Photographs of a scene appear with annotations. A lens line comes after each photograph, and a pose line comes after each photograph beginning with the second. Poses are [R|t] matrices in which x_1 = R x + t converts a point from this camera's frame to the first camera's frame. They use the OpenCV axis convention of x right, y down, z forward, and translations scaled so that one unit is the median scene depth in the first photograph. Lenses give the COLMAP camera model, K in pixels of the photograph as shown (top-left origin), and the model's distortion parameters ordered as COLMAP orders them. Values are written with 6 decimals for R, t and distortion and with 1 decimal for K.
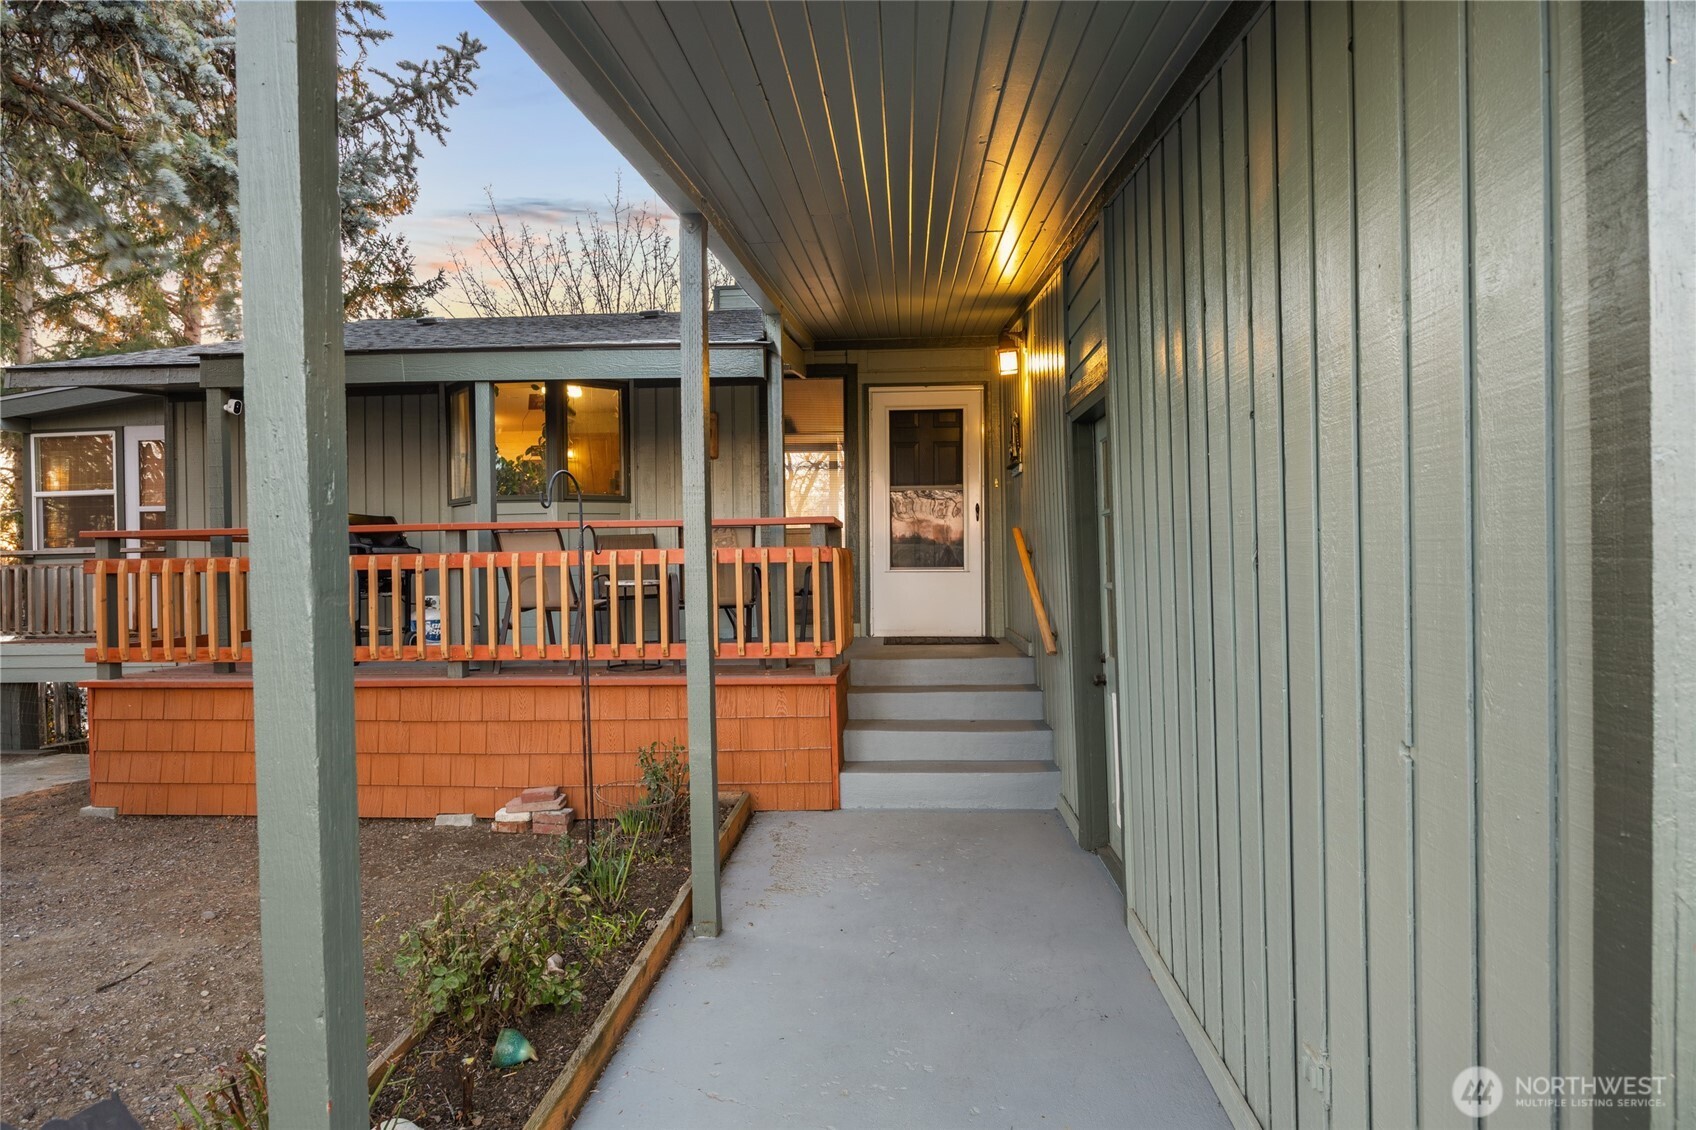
lens RADIAL K [[959.6, 0, 848.0], [0, 959.6, 565.0], [0, 0, 1]] dist [0.000015, -0.000041]
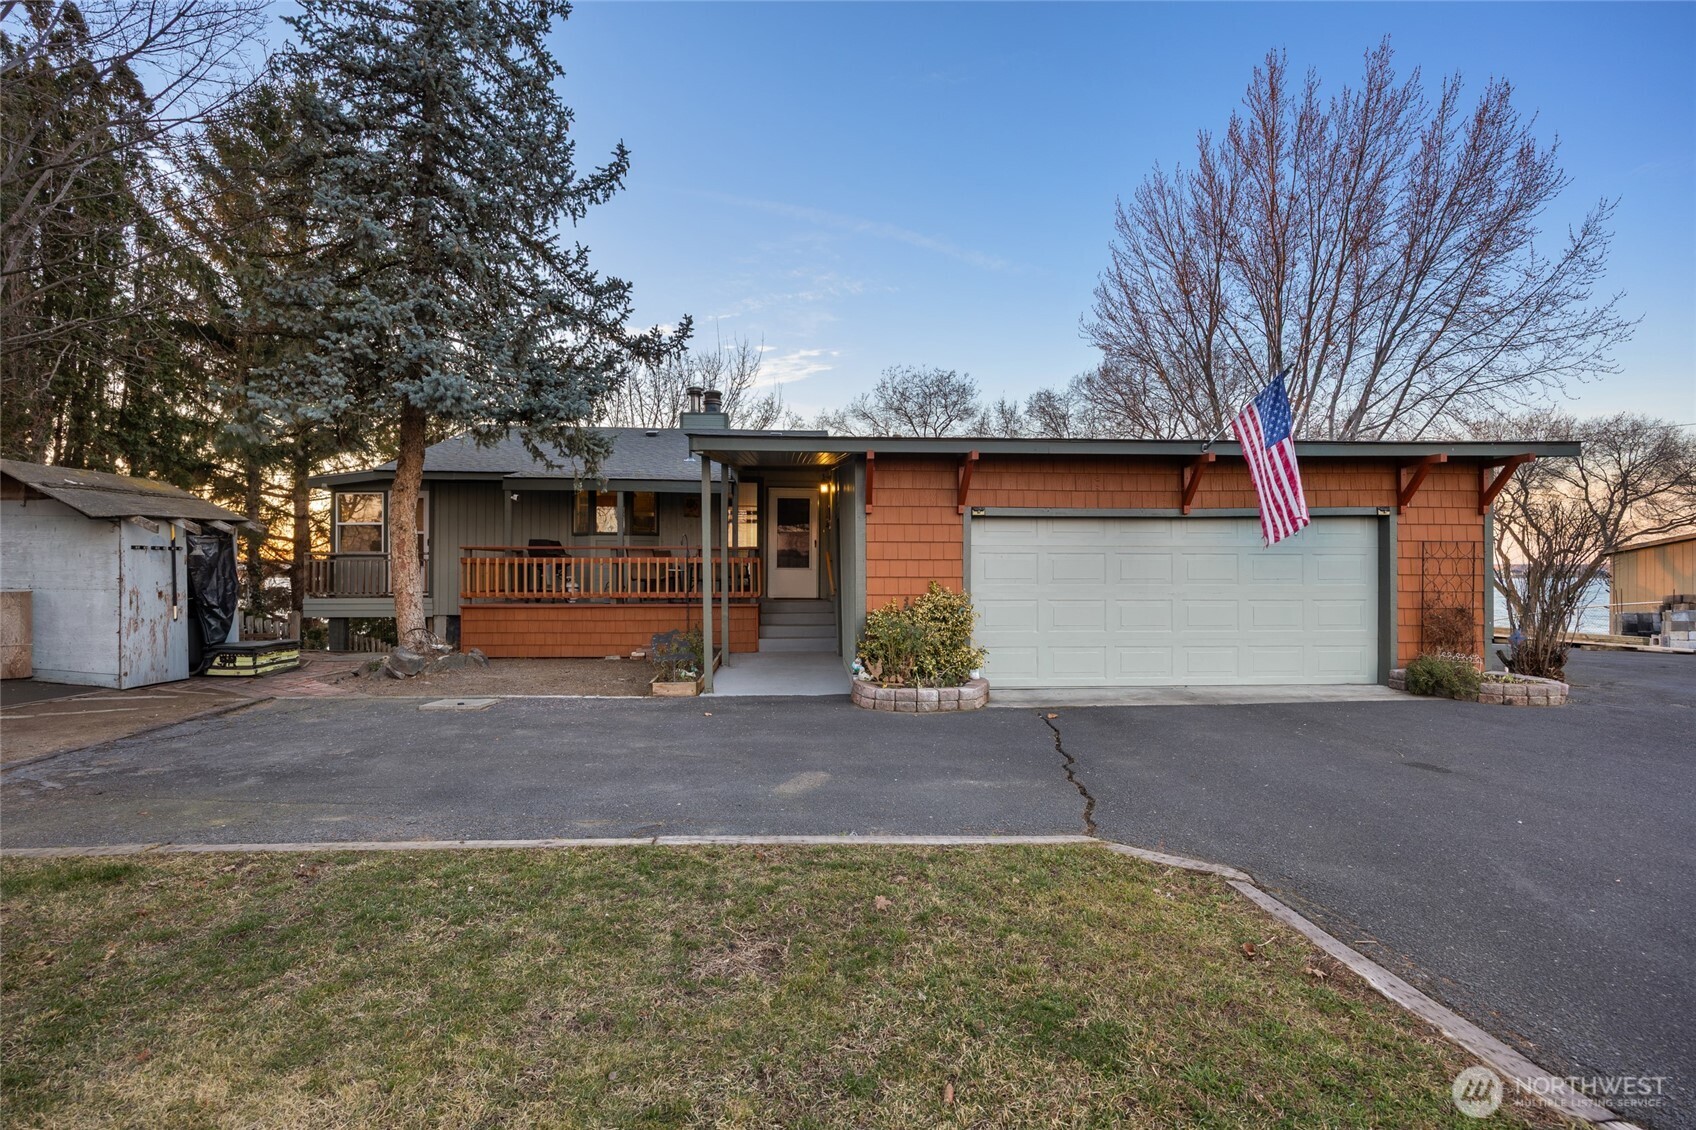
lens RADIAL K [[869.7, 0, 843.3], [0, 869.7, 552.0], [0, 0, 1]] dist [0.003597, 0.001883]
pose [[0.991756, 0.018580, 0.126786, -0.071704], [-0.014906, 0.999443, -0.029868, 0.029137], [-0.127270, 0.027732, 0.991480, -1.217968]]
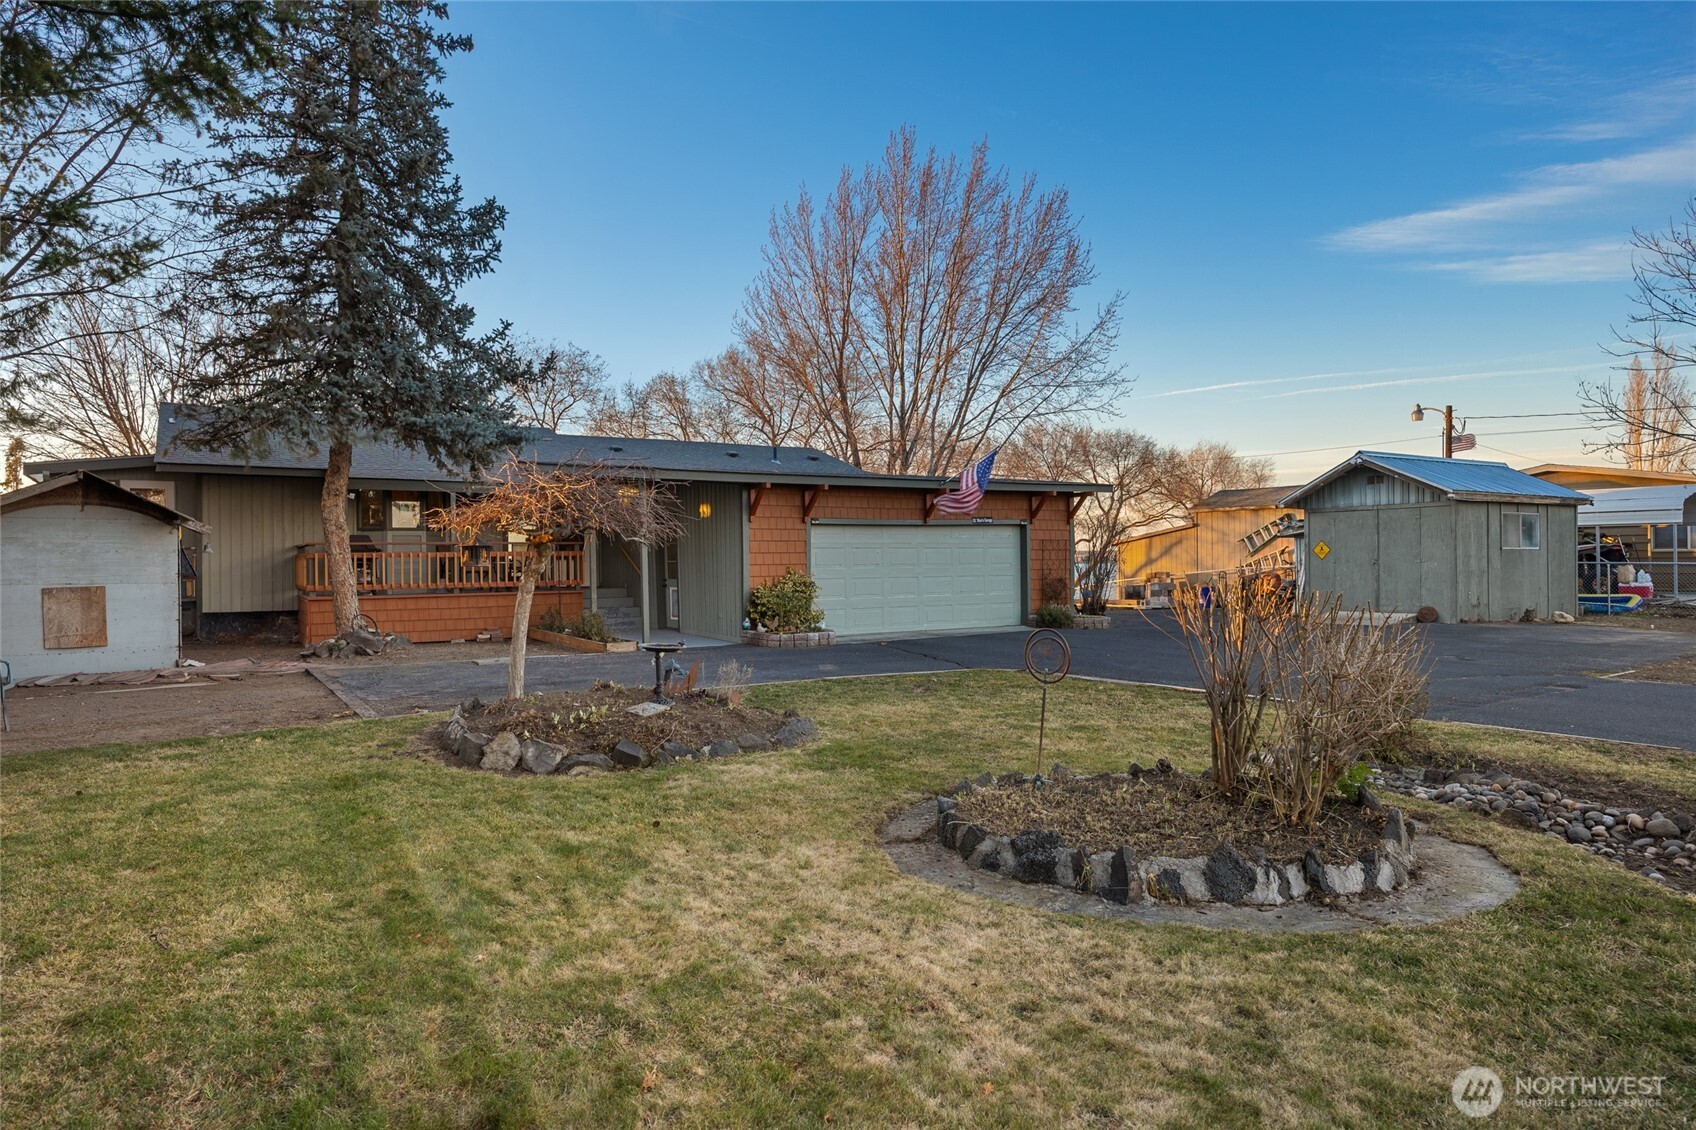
lens RADIAL K [[1084.6, 0, 902.7], [0, 1084.6, 564.6], [0, 0, 1]] dist [0.032881, -0.000181]
pose [[0.787871, 0.004295, 0.615825, -1.165655], [0.002380, 0.999947, -0.010019, 0.053680], [-0.615835, 0.009359, 0.787819, -2.101958]]
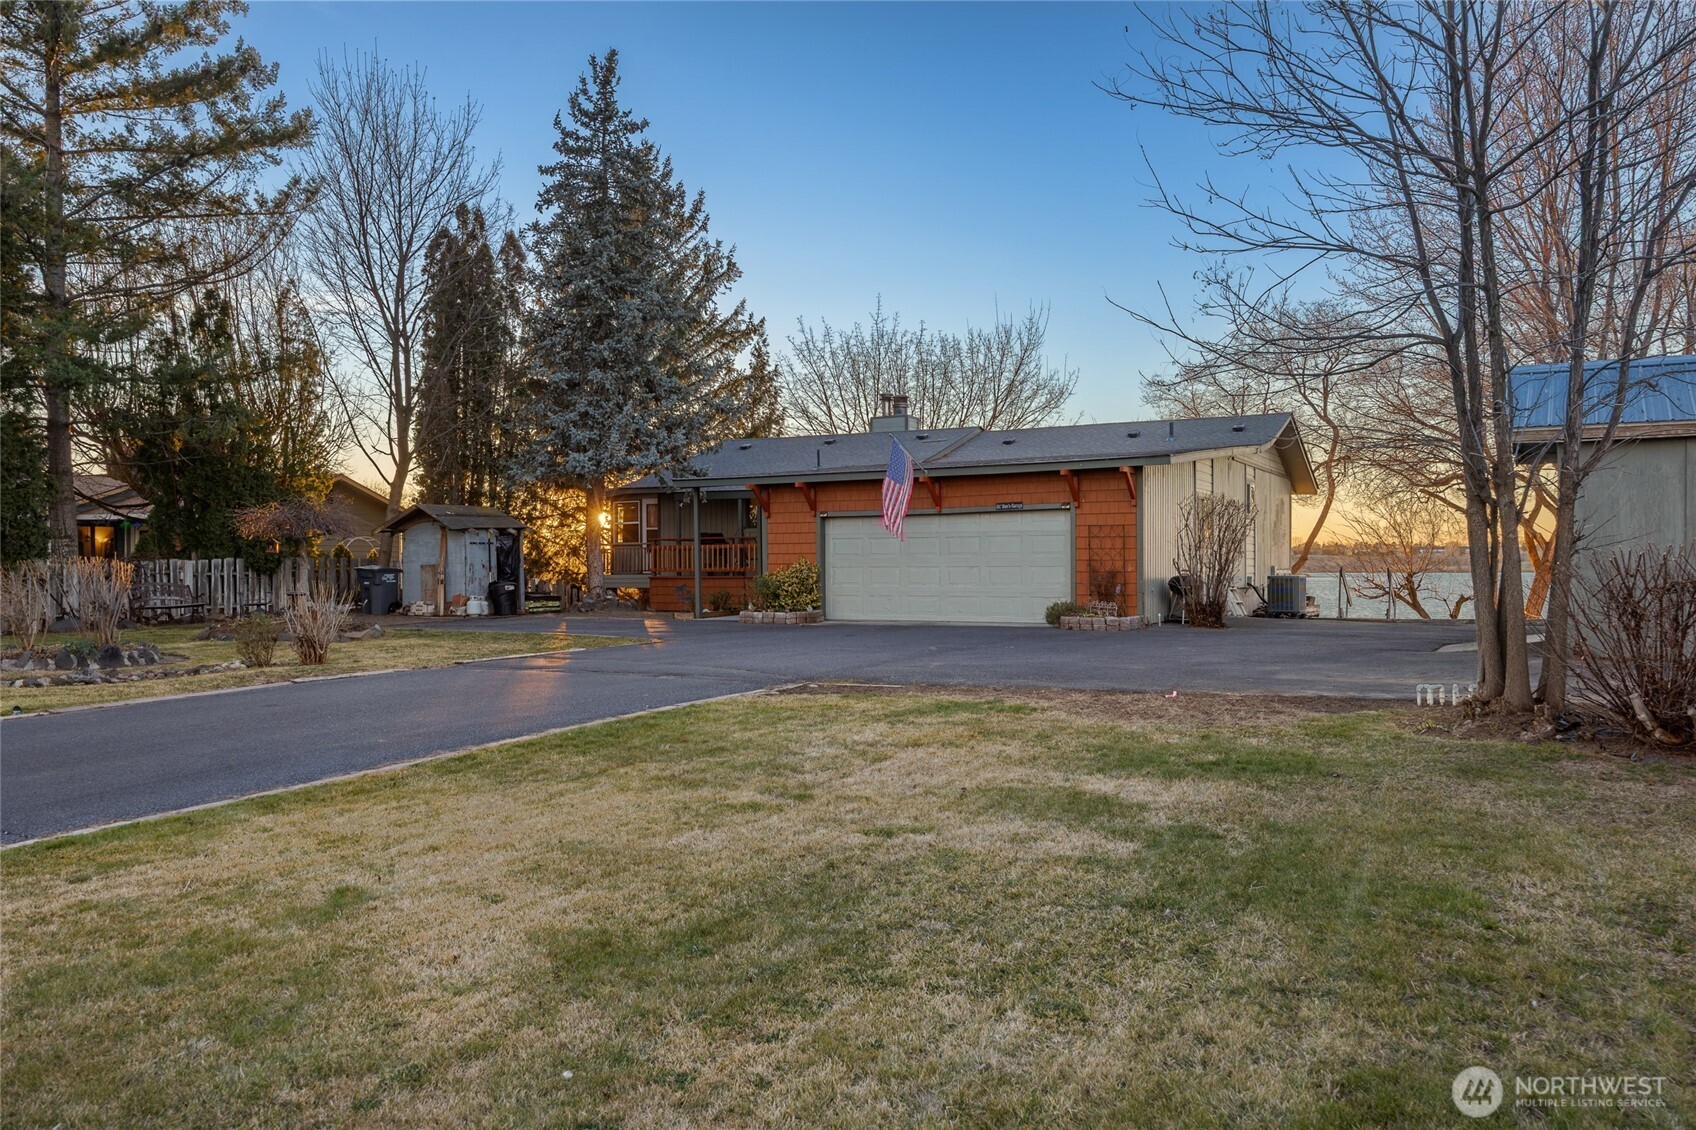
lens RADIAL K [[1399.2, 0, 848.0], [0, 1399.2, 565.0], [0, 0, 1]] dist [0.070280, 0.000115]
pose [[0.899625, 0.009154, -0.436566, 2.049213], [-0.010002, 0.999950, 0.000354, 0.054611], [0.436548, 0.004048, 0.899672, -3.253837]]
